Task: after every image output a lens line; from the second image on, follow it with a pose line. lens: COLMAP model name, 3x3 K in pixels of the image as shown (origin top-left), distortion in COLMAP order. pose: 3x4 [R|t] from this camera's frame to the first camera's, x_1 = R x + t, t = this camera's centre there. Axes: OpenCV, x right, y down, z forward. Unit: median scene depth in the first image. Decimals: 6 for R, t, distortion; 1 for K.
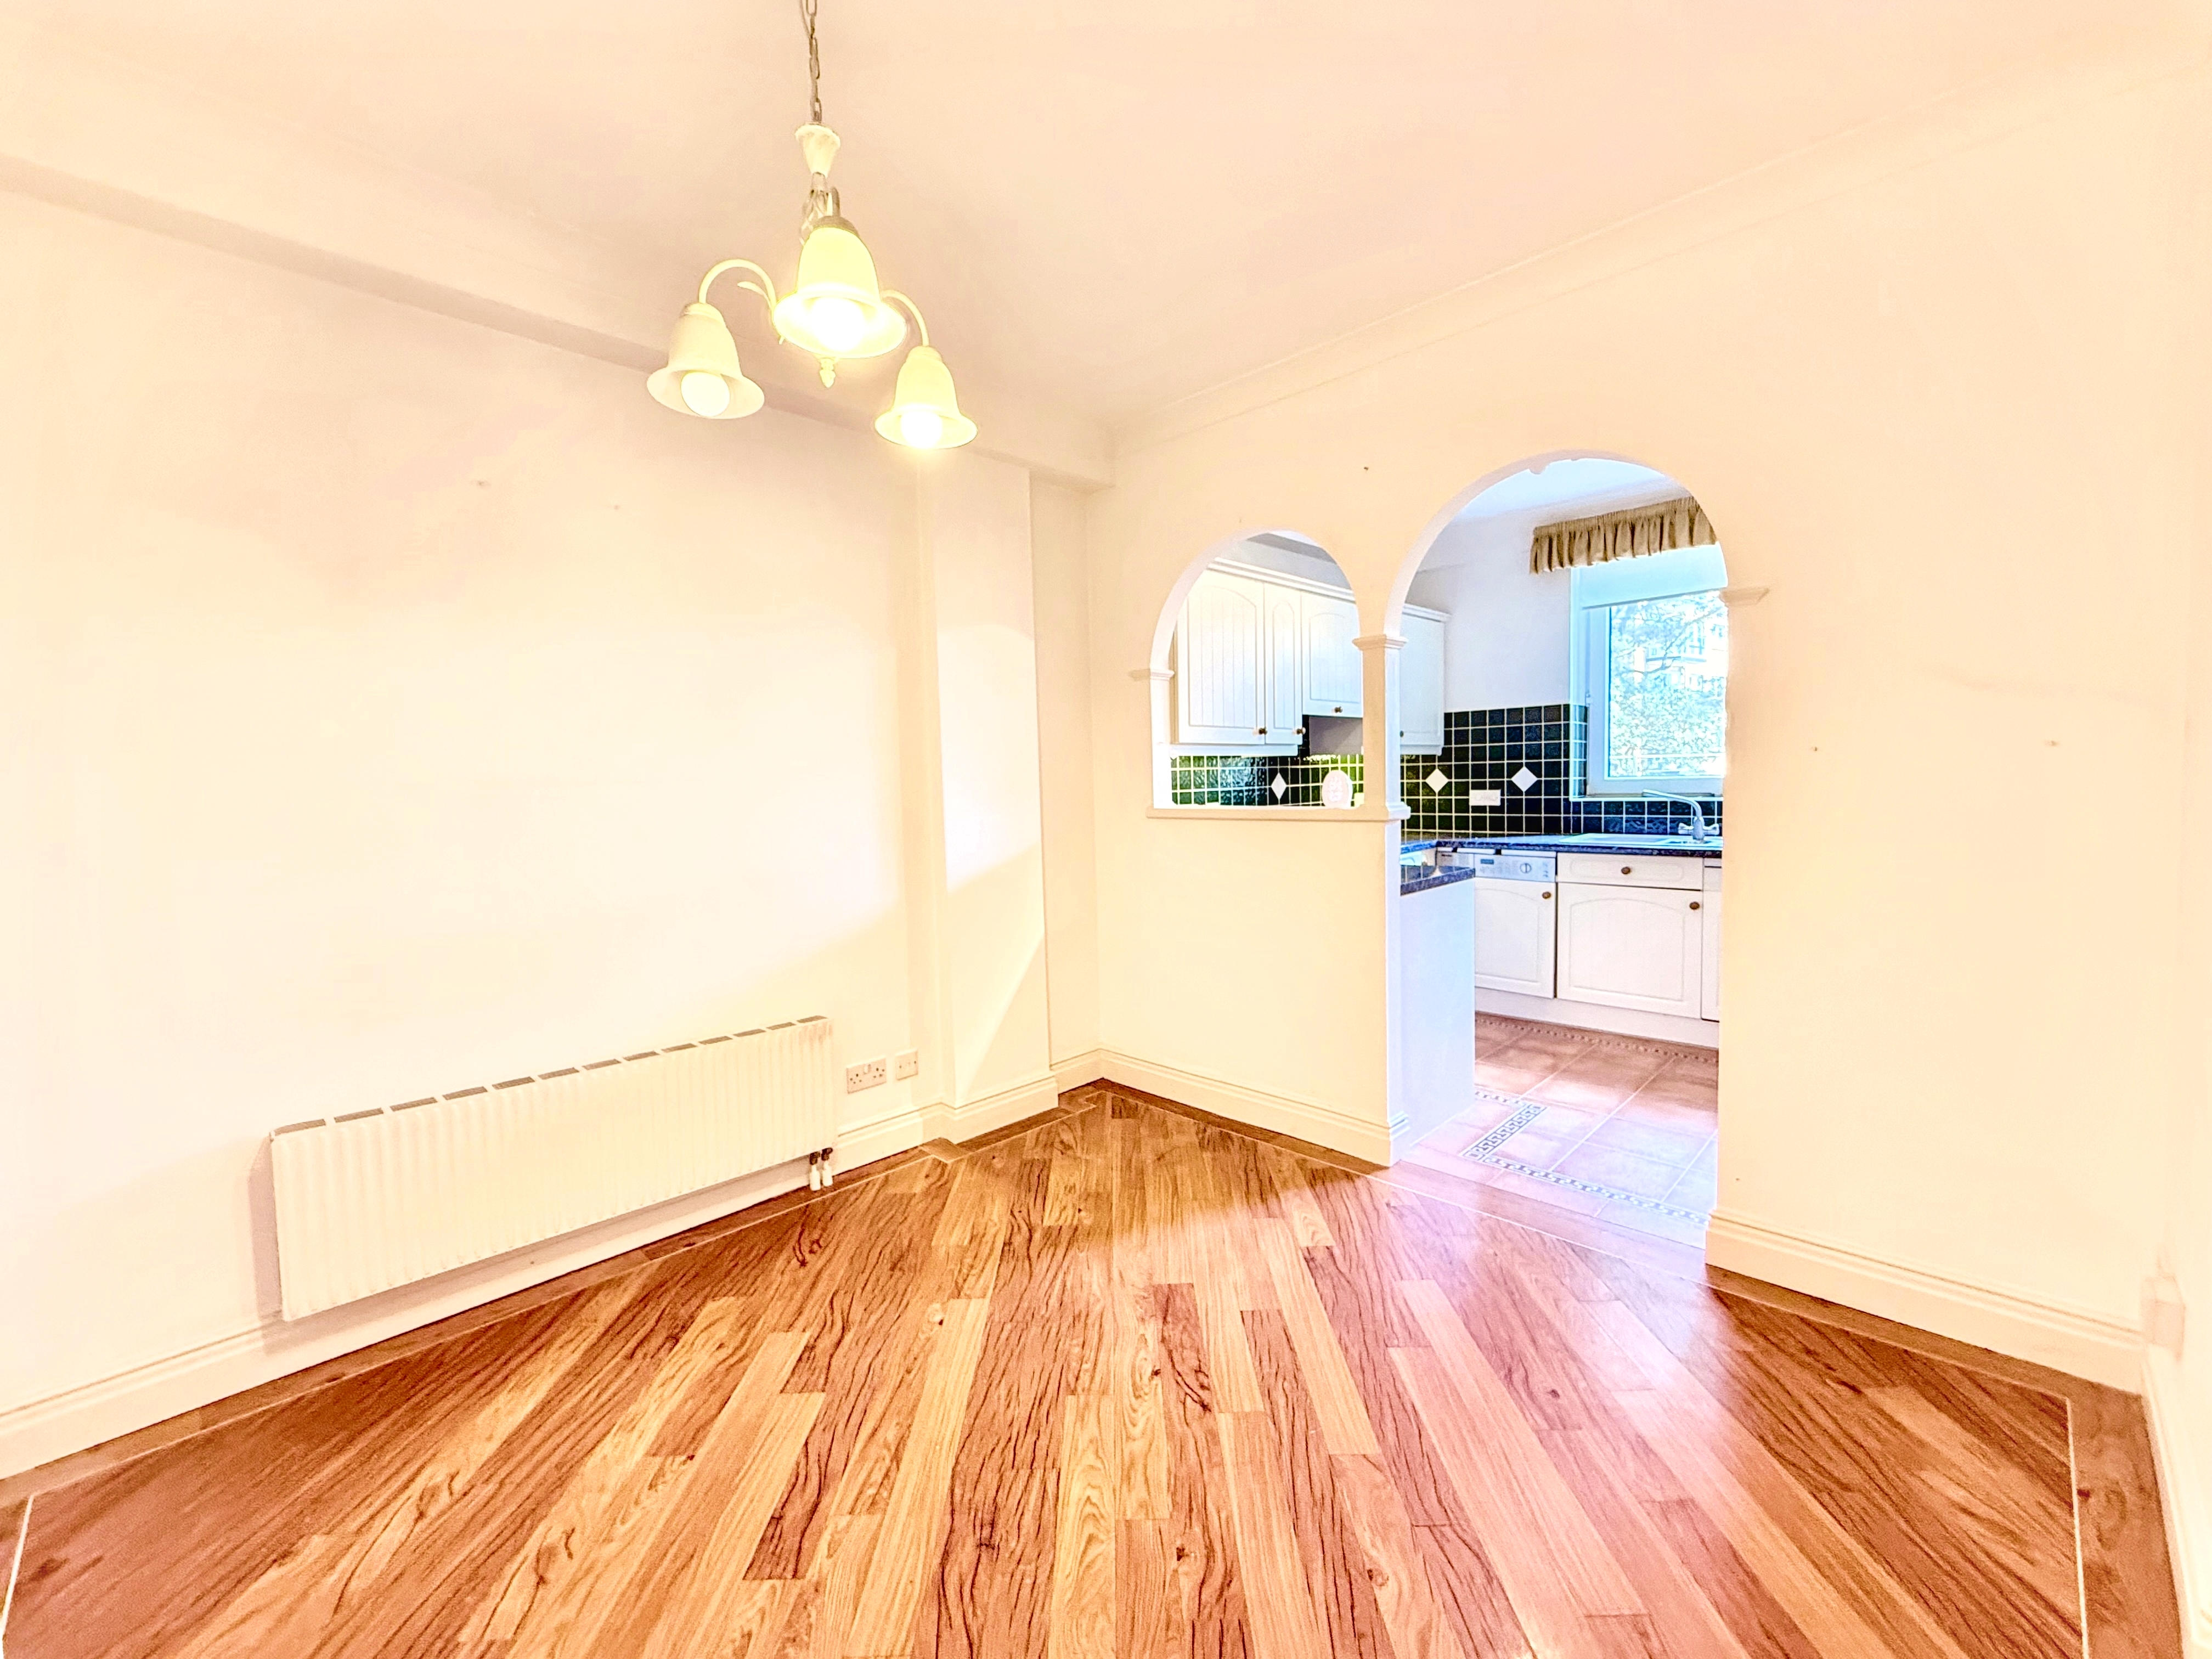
lens RADIAL K [[895.9, 0, 1111.1], [0, 895.9, 833.8], [0, 0, 1]] dist [0.001383, -0.000047]
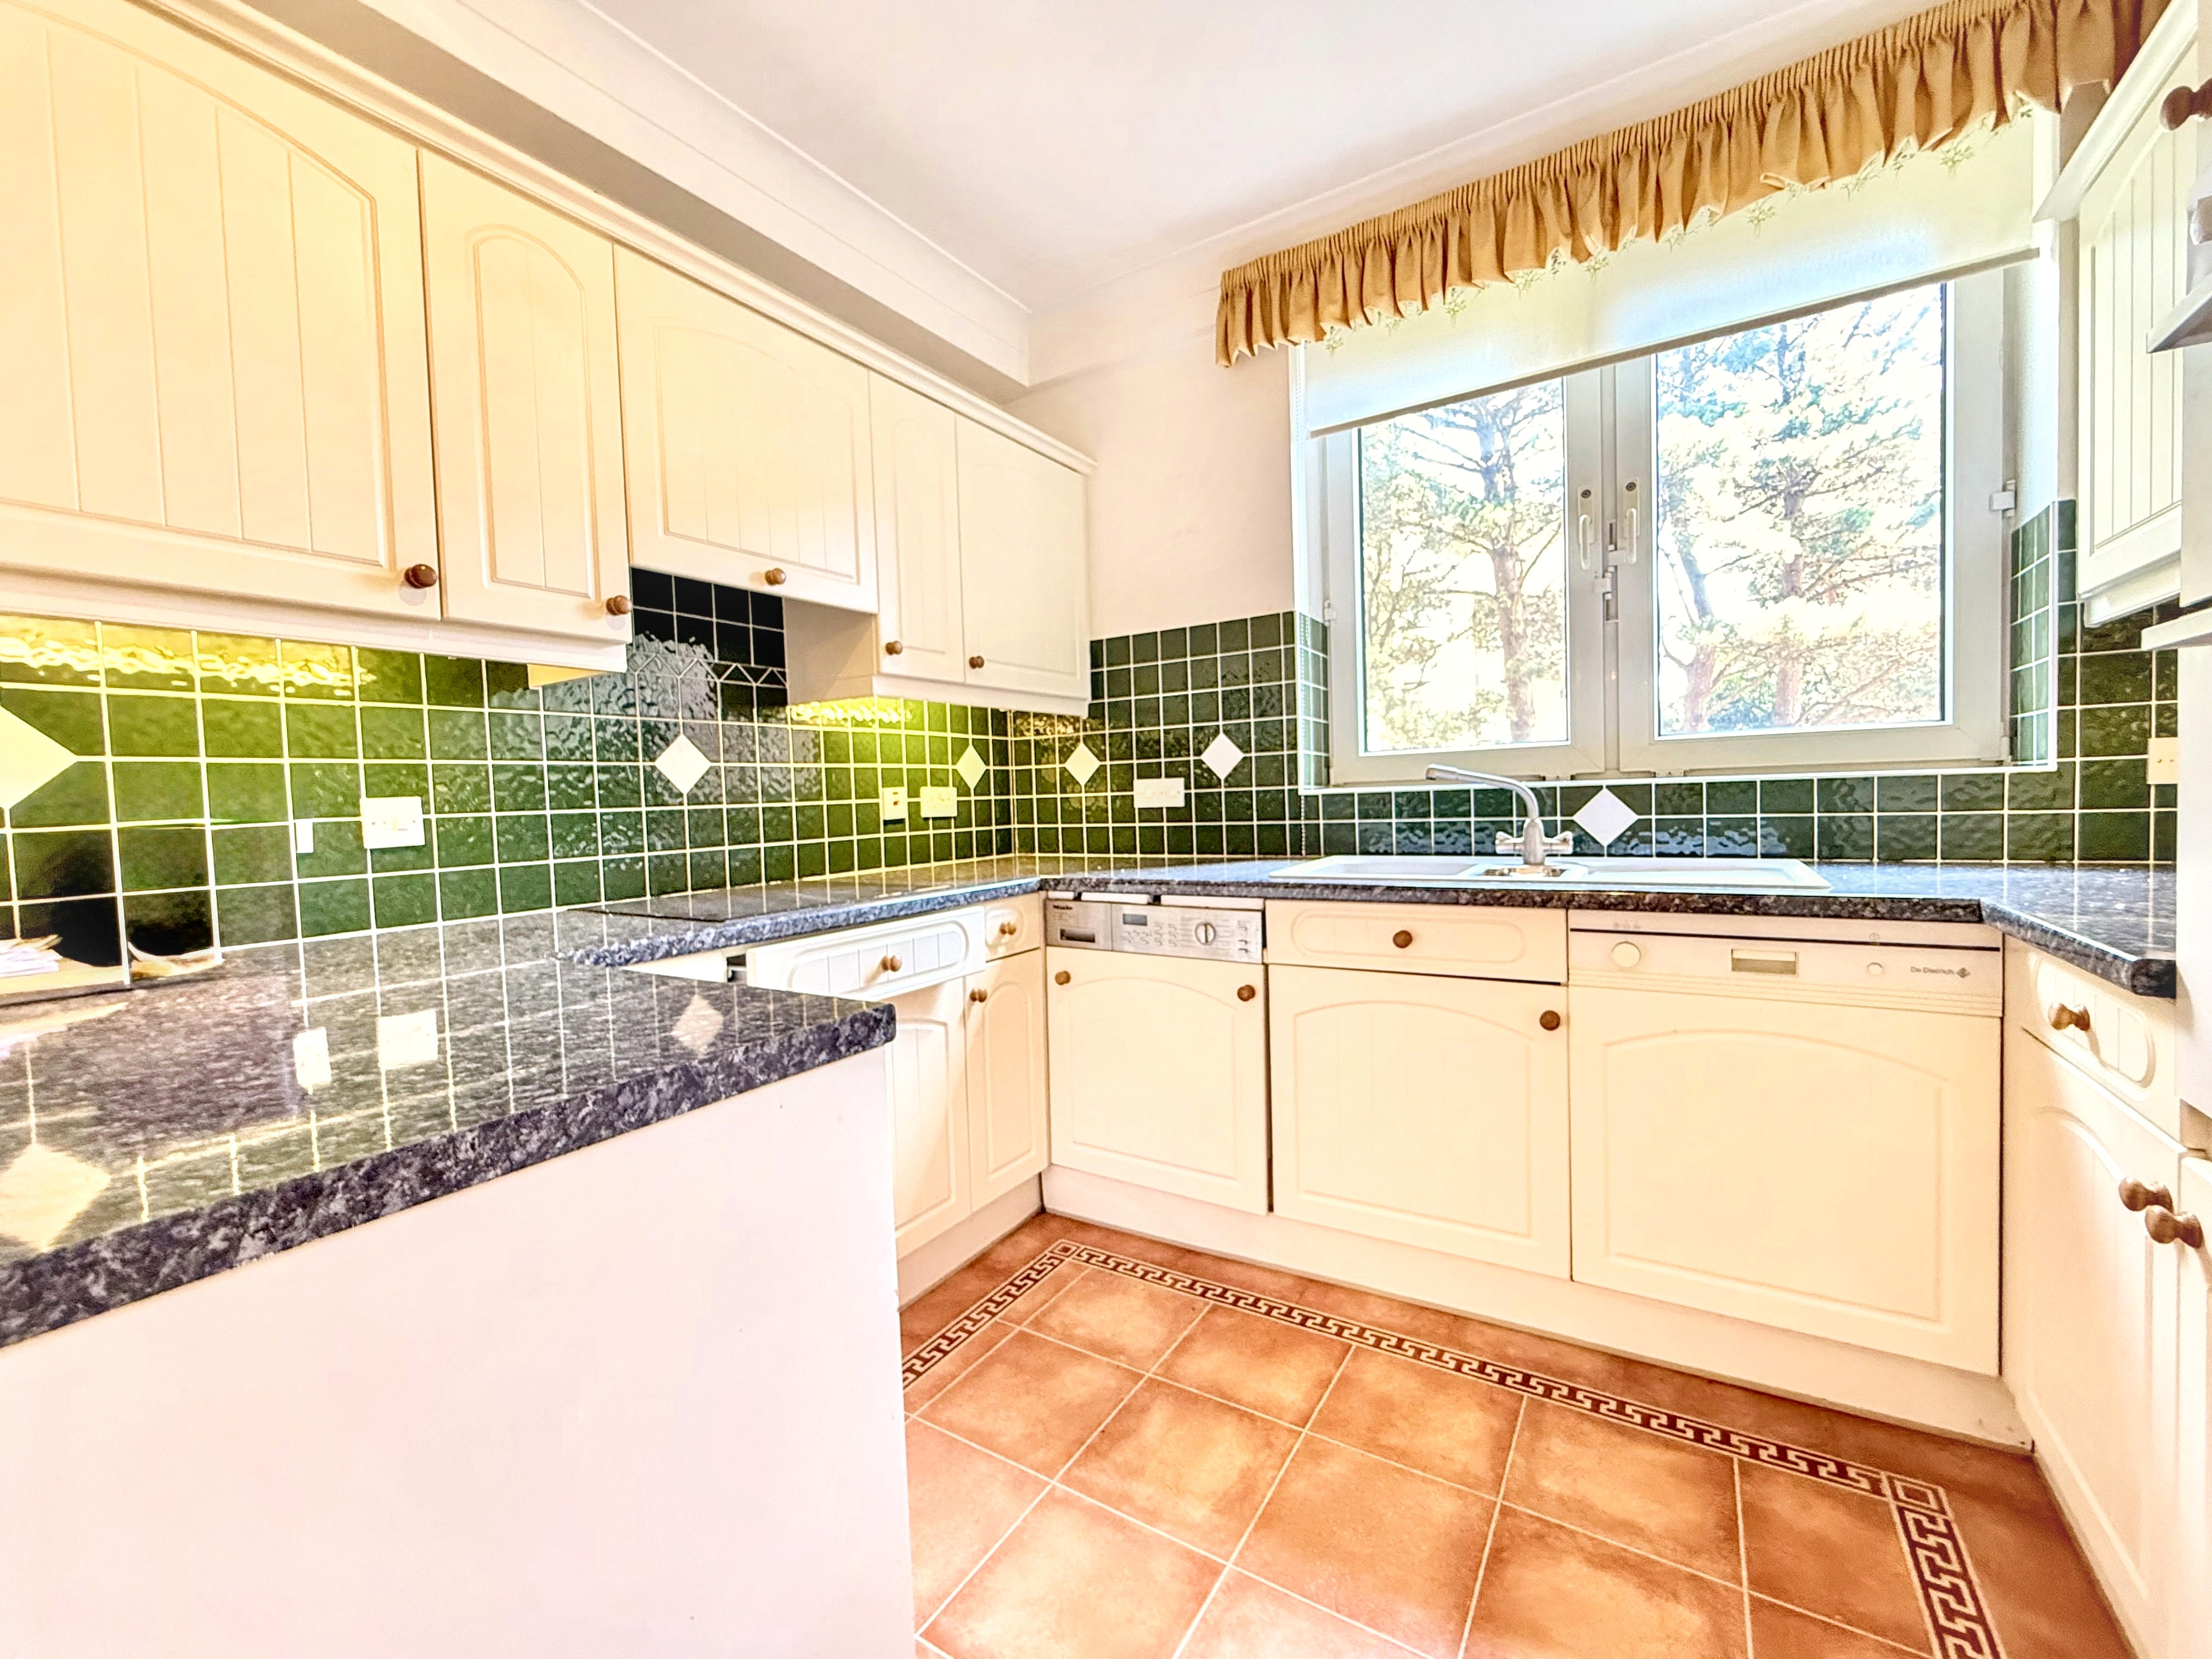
lens RADIAL K [[895.9, 0, 1111.1], [0, 895.9, 833.8], [0, 0, 1]] dist [0.001383, -0.000047]
pose [[0.976007, -0.016360, 0.217122, 0.289253], [0.022364, 0.999432, -0.025222, -0.002727], [-0.216585, 0.029473, 0.975819, 0.510703]]
